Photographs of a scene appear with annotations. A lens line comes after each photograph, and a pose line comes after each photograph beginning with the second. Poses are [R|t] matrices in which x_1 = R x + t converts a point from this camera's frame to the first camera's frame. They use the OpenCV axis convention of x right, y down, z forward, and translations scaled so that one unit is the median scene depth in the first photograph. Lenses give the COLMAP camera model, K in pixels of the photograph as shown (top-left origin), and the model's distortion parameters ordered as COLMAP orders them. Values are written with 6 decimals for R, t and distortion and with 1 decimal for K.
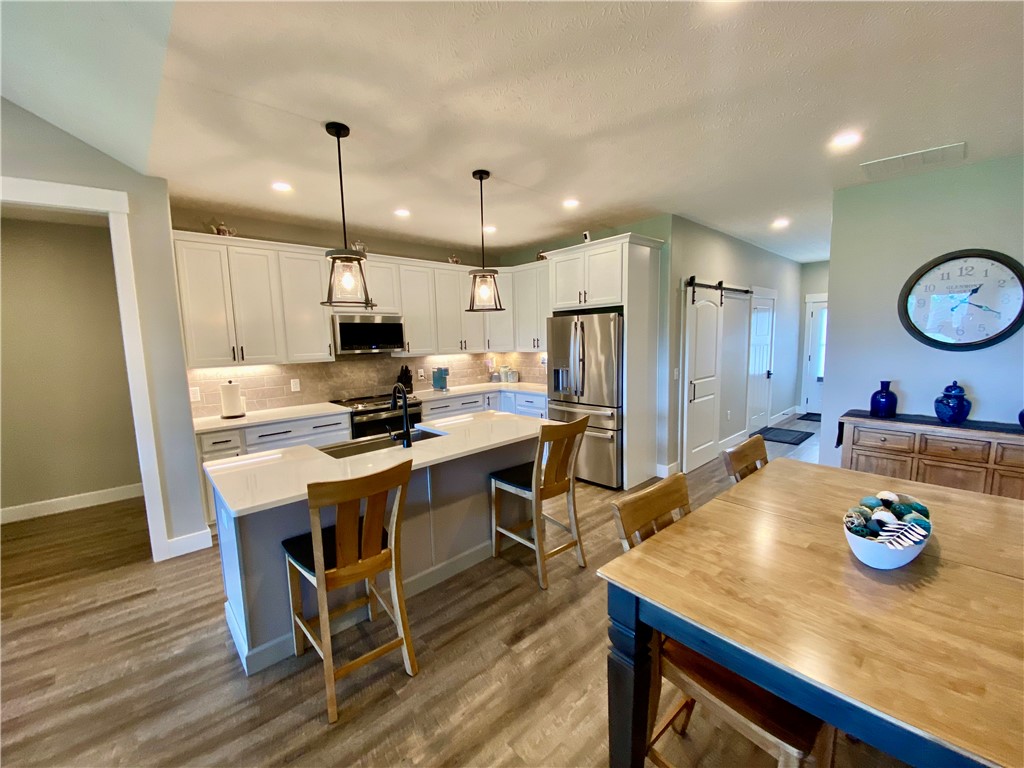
lens RADIAL K [[415.2, 0, 511.6], [0, 415.2, 386.3], [0, 0, 1]] dist [0.016122, -0.017640]
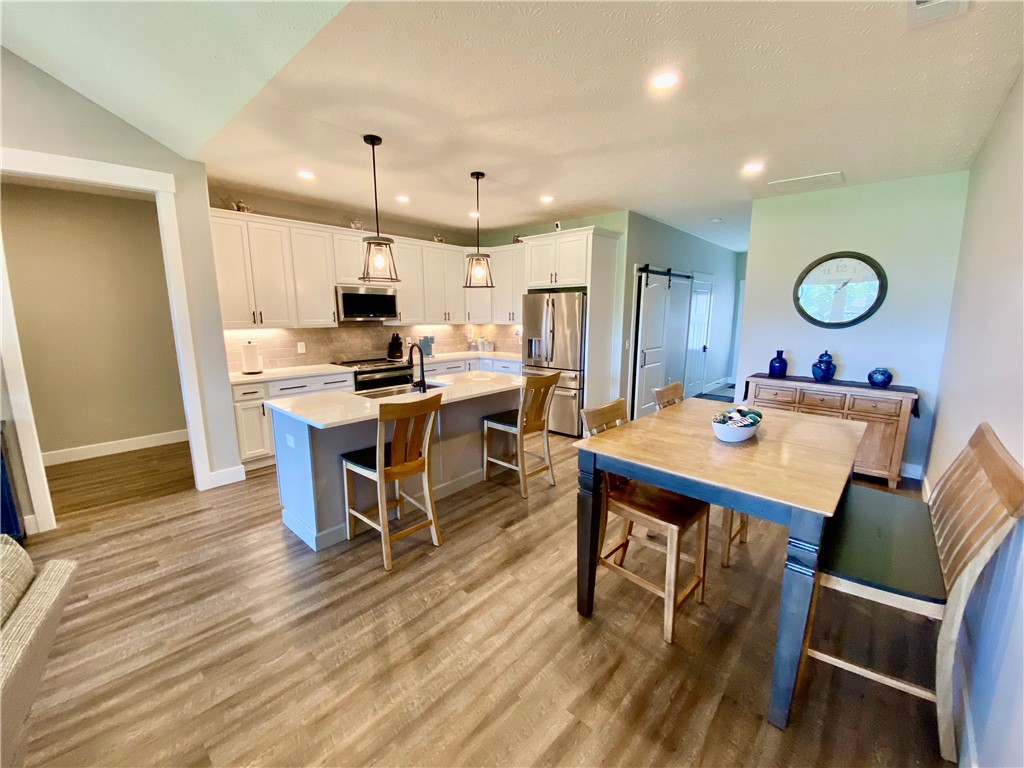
lens RADIAL K [[415.2, 0, 511.7], [0, 415.2, 387.8], [0, 0, 1]] dist [0.016122, -0.017640]
pose [[0.995328, 0.009028, 0.096132, -0.069105], [-0.014772, 0.998136, 0.059206, 0.035138], [-0.095419, -0.060350, 0.993606, -0.216526]]
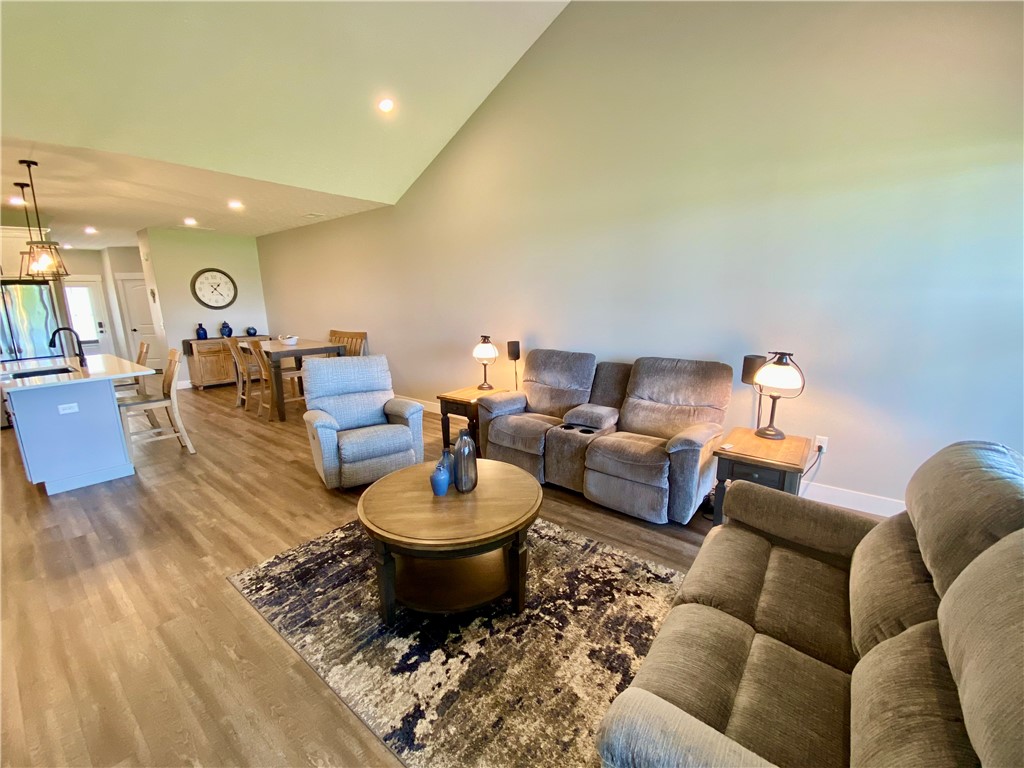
lens RADIAL K [[415.2, 0, 511.8], [0, 415.2, 384.0], [0, 0, 1]] dist [0.016122, -0.017640]
pose [[-0.159416, -0.171579, 0.972187, -1.446798], [0.134846, 0.971766, 0.193616, 0.086570], [-0.977959, 0.161961, -0.131778, -0.274779]]
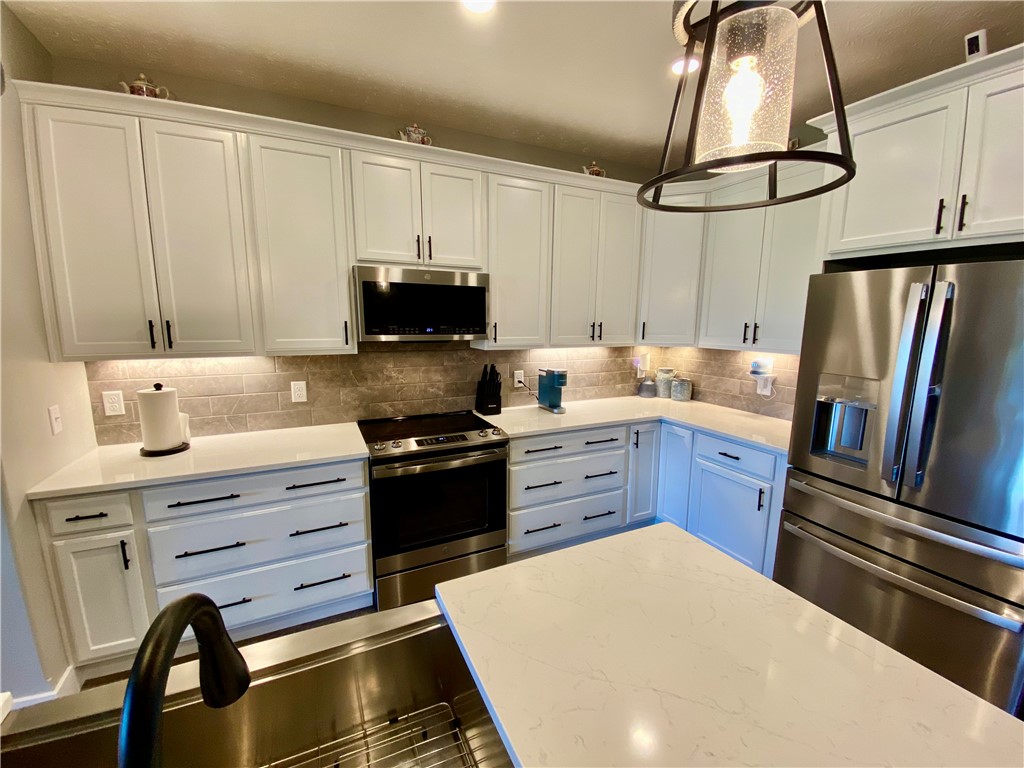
lens RADIAL K [[415.2, 0, 508.9], [0, 415.2, 385.1], [0, 0, 1]] dist [0.016122, -0.017640]
pose [[0.954176, 0.078168, -0.288856, -0.091306], [-0.065930, 0.996475, 0.051873, -0.071012], [0.291892, -0.030452, 0.955966, 0.630509]]
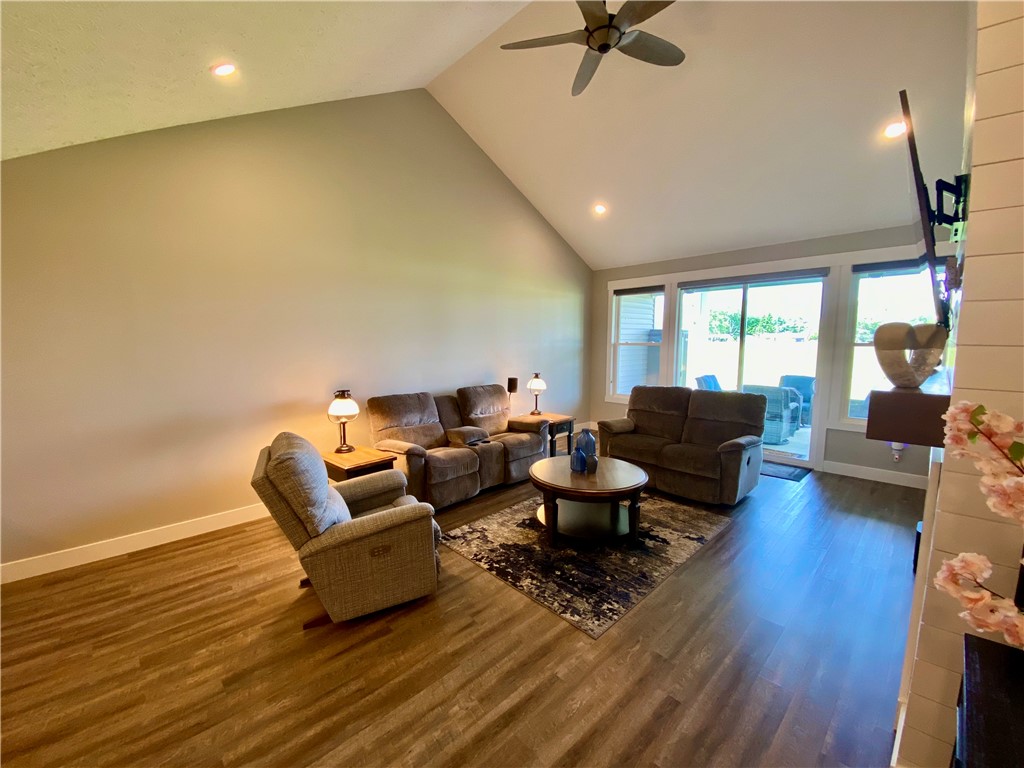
lens RADIAL K [[415.2, 0, 509.3], [0, 415.2, 384.5], [0, 0, 1]] dist [0.016122, -0.017640]
pose [[-0.999311, 0.034630, -0.013341, -0.688851], [0.030679, 0.973159, 0.228080, -0.063687], [0.020882, 0.227513, -0.973551, 0.618320]]
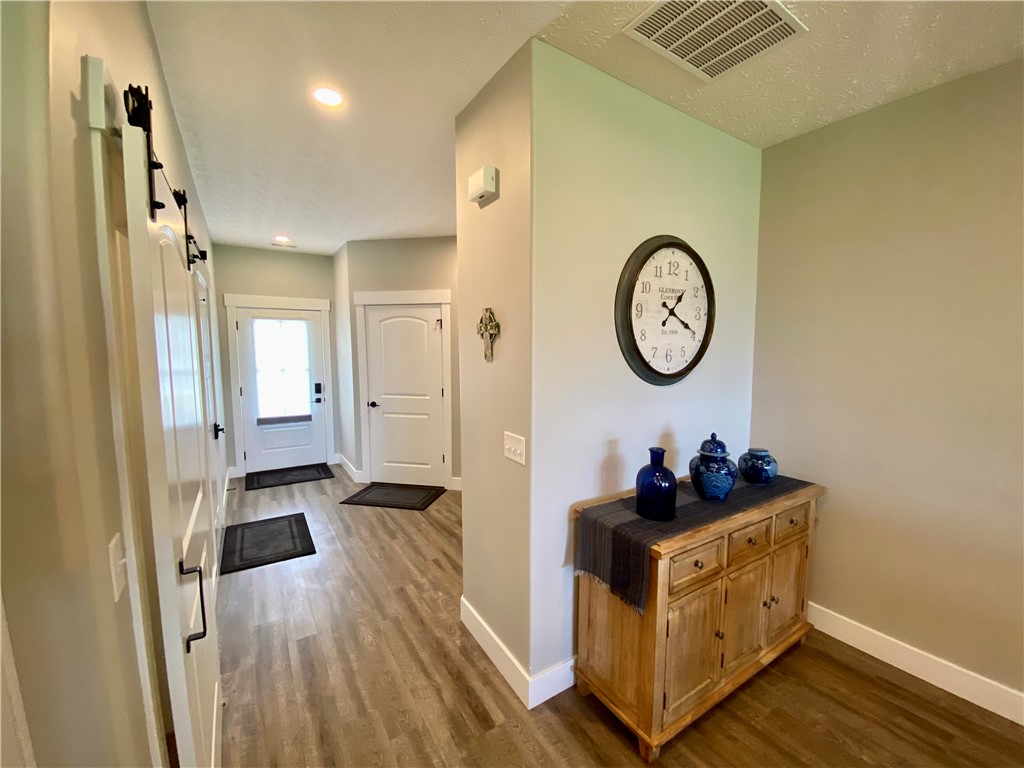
lens RADIAL K [[415.2, 0, 514.0], [0, 415.2, 384.6], [0, 0, 1]] dist [0.016122, -0.017640]
pose [[0.177368, -0.059920, 0.982319, 0.303882], [0.109272, 0.993172, 0.040852, -0.119791], [-0.978059, 0.100094, 0.182705, 0.947878]]
